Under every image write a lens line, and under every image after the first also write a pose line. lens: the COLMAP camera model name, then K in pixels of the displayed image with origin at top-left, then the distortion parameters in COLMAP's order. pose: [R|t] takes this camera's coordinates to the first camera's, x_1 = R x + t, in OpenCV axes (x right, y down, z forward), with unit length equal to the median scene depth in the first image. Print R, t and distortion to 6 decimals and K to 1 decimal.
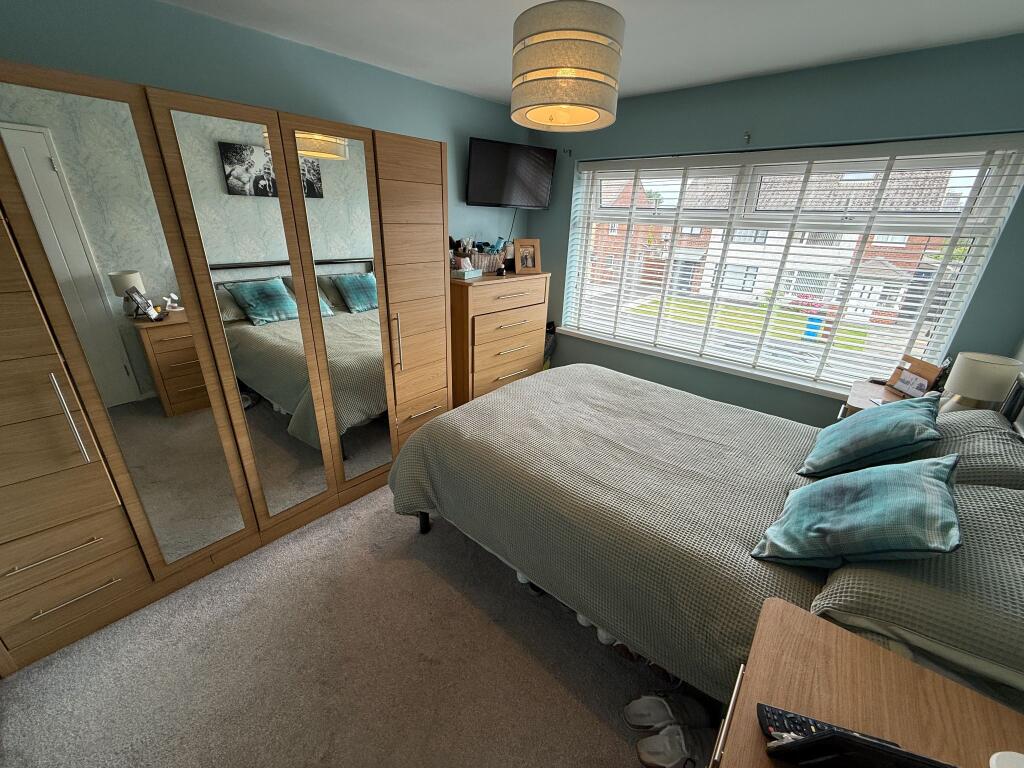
lens RADIAL K [[407.3, 0, 508.7], [0, 407.3, 382.6], [0, 0, 1]] dist [-0.002539, 0.000830]
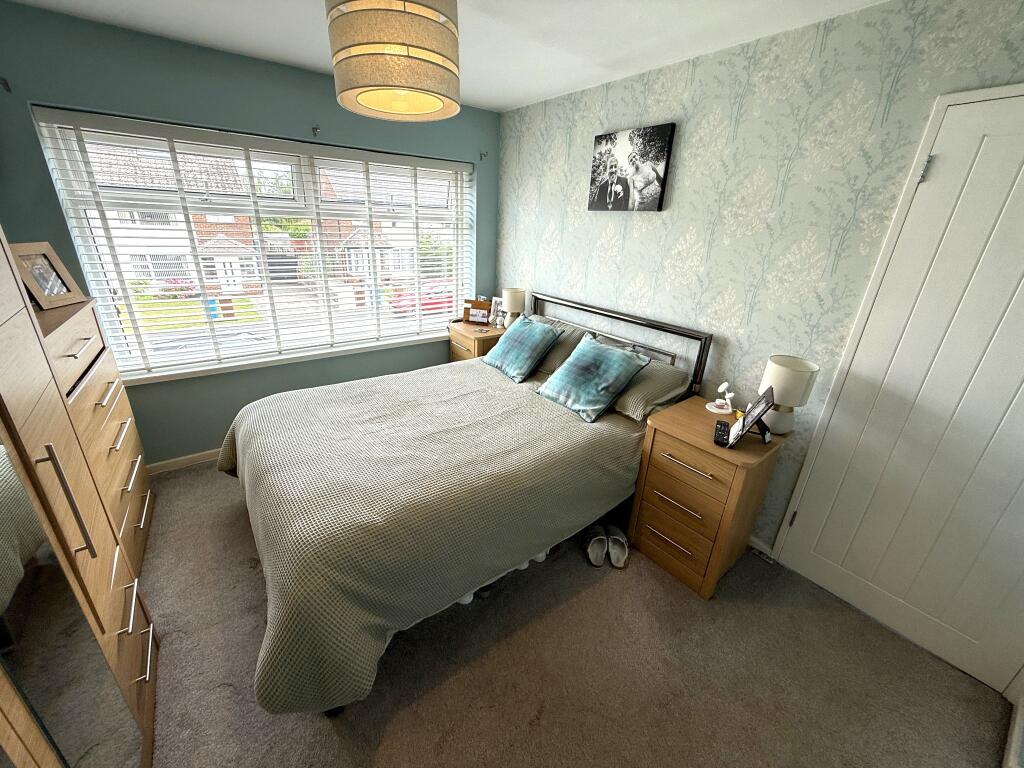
lens RADIAL K [[407.3, 0, 508.7], [0, 407.3, 382.6], [0, 0, 1]] dist [-0.002539, 0.000830]
pose [[0.212514, -0.376580, 0.901679, -0.595396], [0.336542, 0.894509, 0.294267, -0.212554], [-0.917375, 0.240917, 0.316831, 0.476216]]
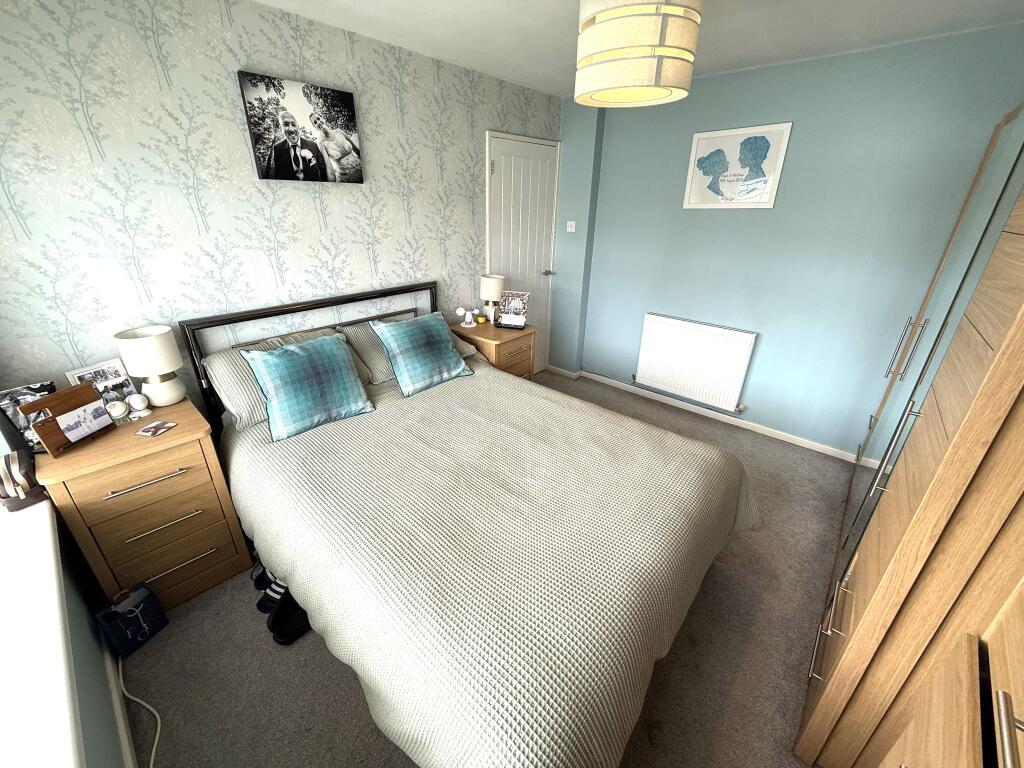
lens RADIAL K [[407.3, 0, 508.7], [0, 407.3, 382.6], [0, 0, 1]] dist [-0.002539, 0.000830]
pose [[-0.999389, -0.034940, -0.000725, 0.281341], [-0.024866, 0.696364, 0.717258, -0.614989], [-0.024556, 0.716838, -0.696808, 1.548382]]
